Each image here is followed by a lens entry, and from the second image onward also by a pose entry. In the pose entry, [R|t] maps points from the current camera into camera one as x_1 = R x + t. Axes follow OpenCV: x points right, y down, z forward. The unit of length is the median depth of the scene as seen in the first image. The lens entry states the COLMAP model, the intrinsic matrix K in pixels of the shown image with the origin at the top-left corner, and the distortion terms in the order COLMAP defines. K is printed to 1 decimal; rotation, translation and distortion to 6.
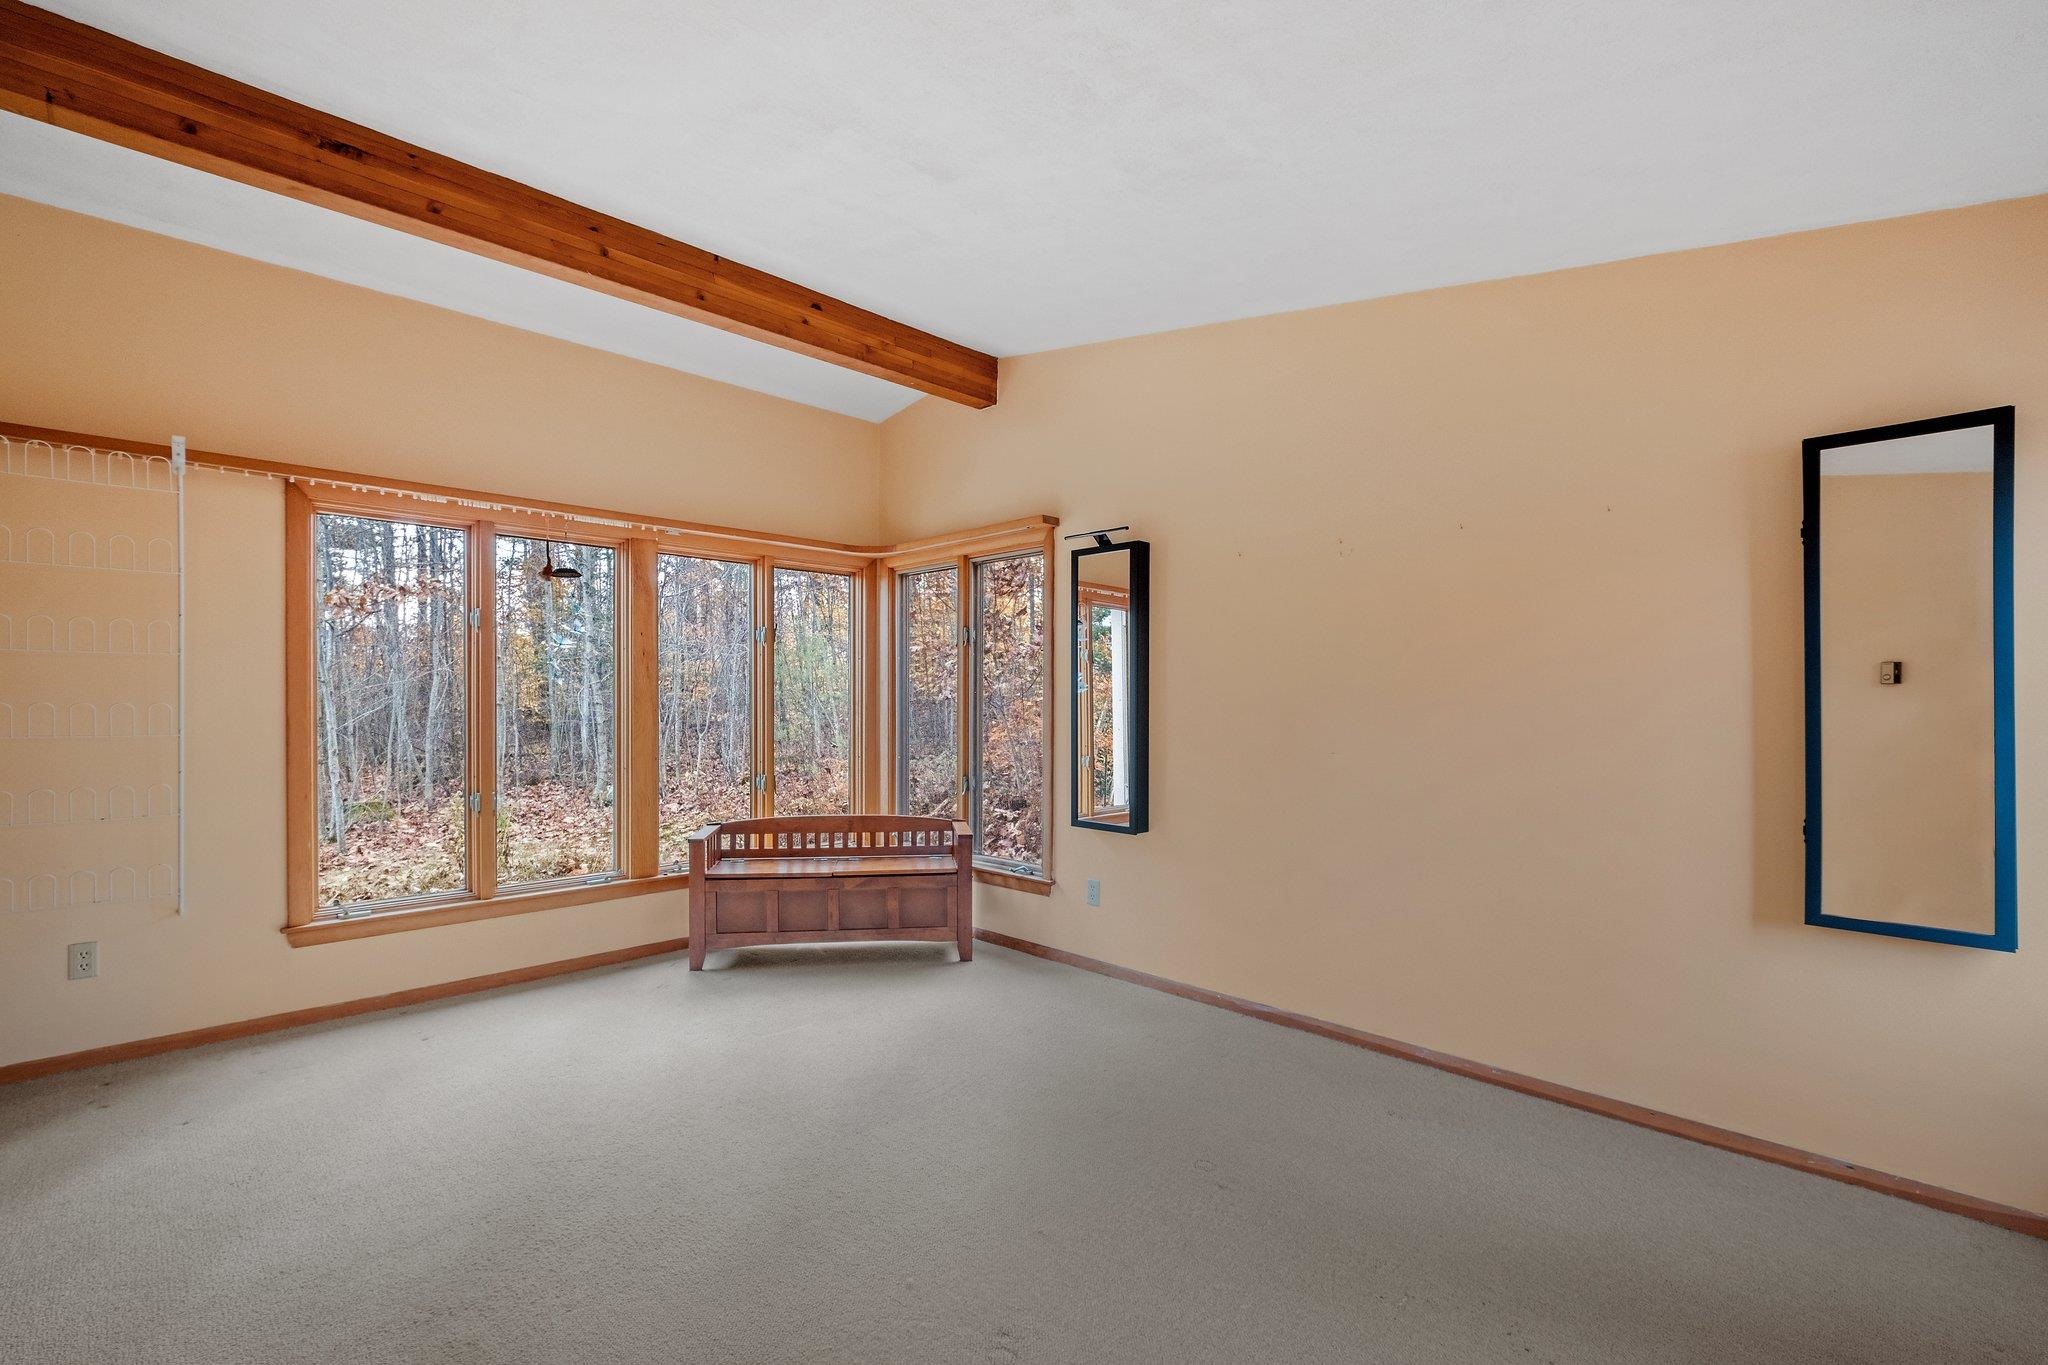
lens RADIAL K [[890.7, 0, 995.9], [0, 890.7, 708.2], [0, 0, 1]] dist [-0.008278, 0.001554]
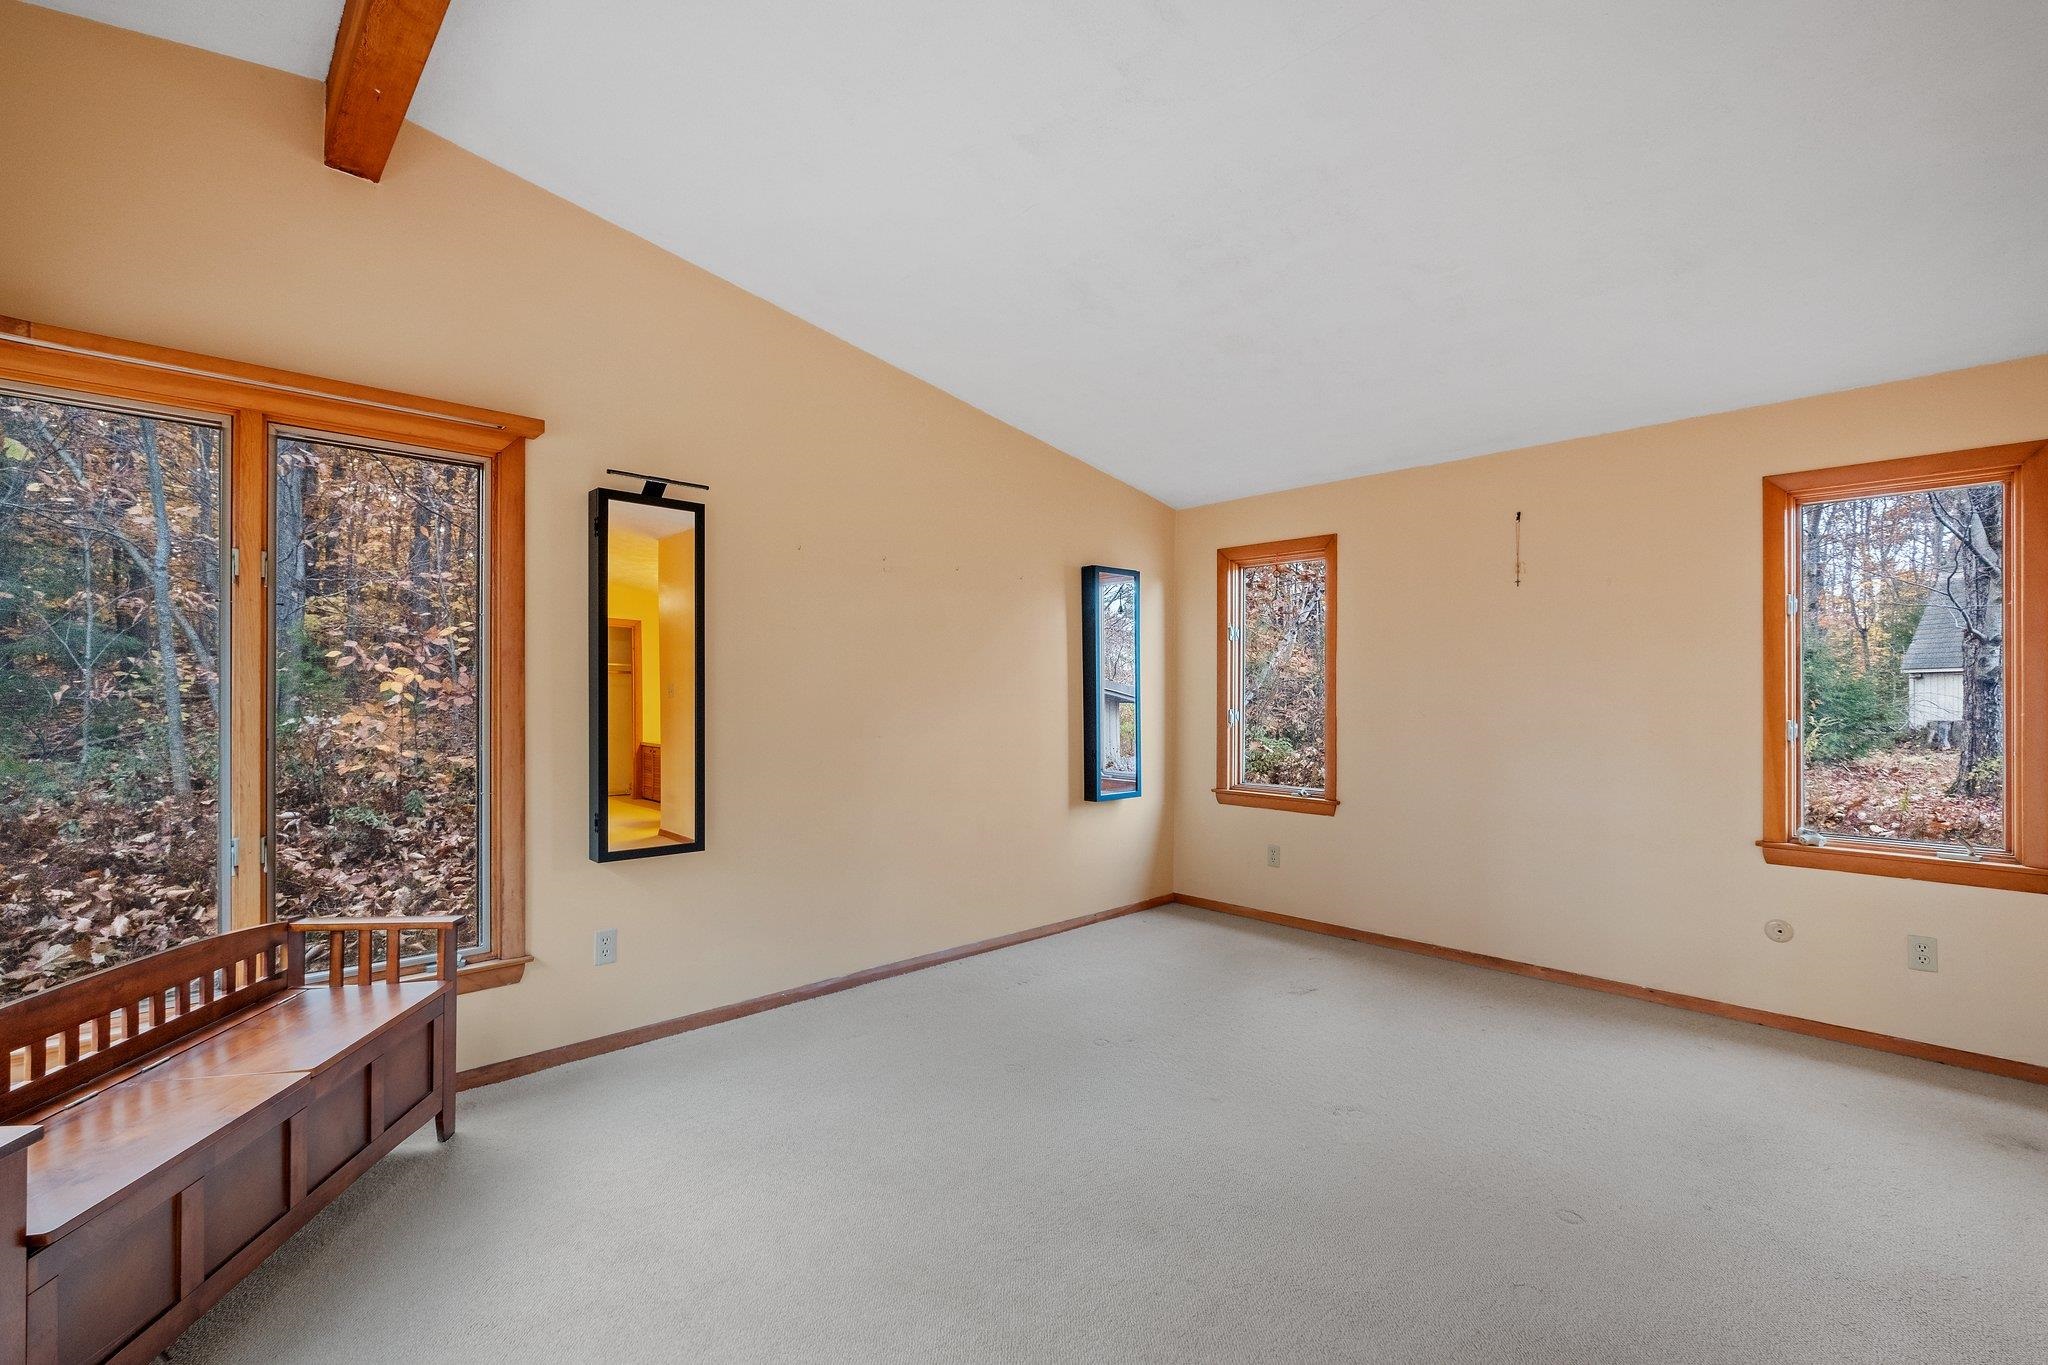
lens RADIAL K [[890.7, 0, 1012.2], [0, 890.7, 687.5], [0, 0, 1]] dist [-0.008278, 0.001554]
pose [[0.019021, 0.002975, 0.999815, -0.675235], [0.005425, 0.999981, -0.003078, -0.008628], [-0.999804, 0.005482, 0.019004, 0.679872]]
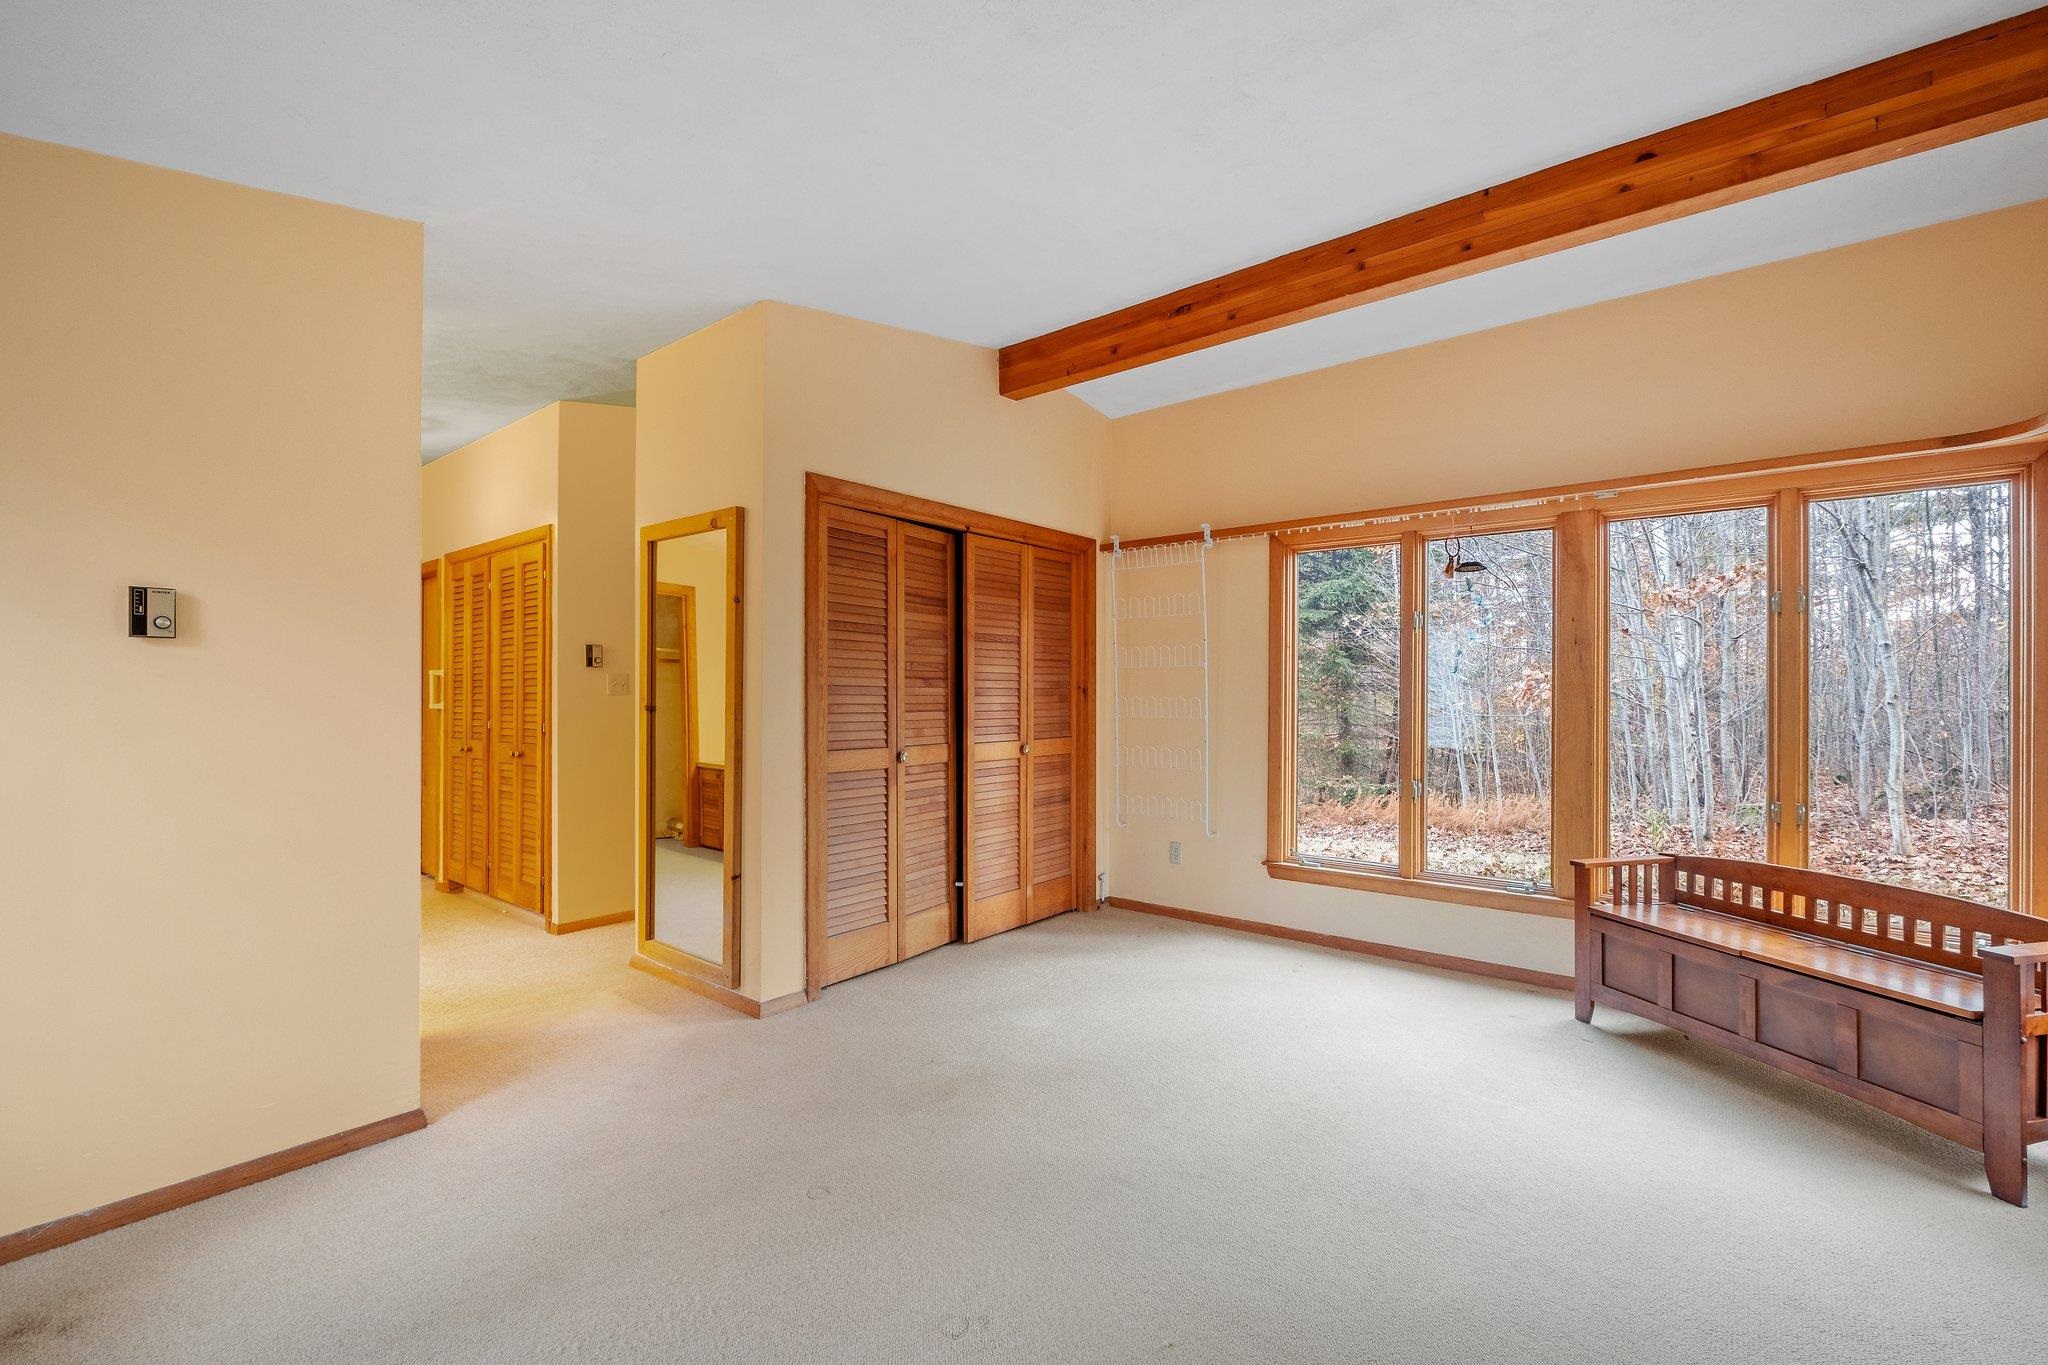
lens RADIAL K [[890.7, 0, 1032.9], [0, 890.7, 687.9], [0, 0, 1]] dist [-0.008278, 0.001554]
pose [[0.113974, -0.010041, -0.993433, 0.453904], [-0.010771, 0.999878, -0.011342, -0.000922], [0.993425, 0.011993, 0.113852, 0.415403]]
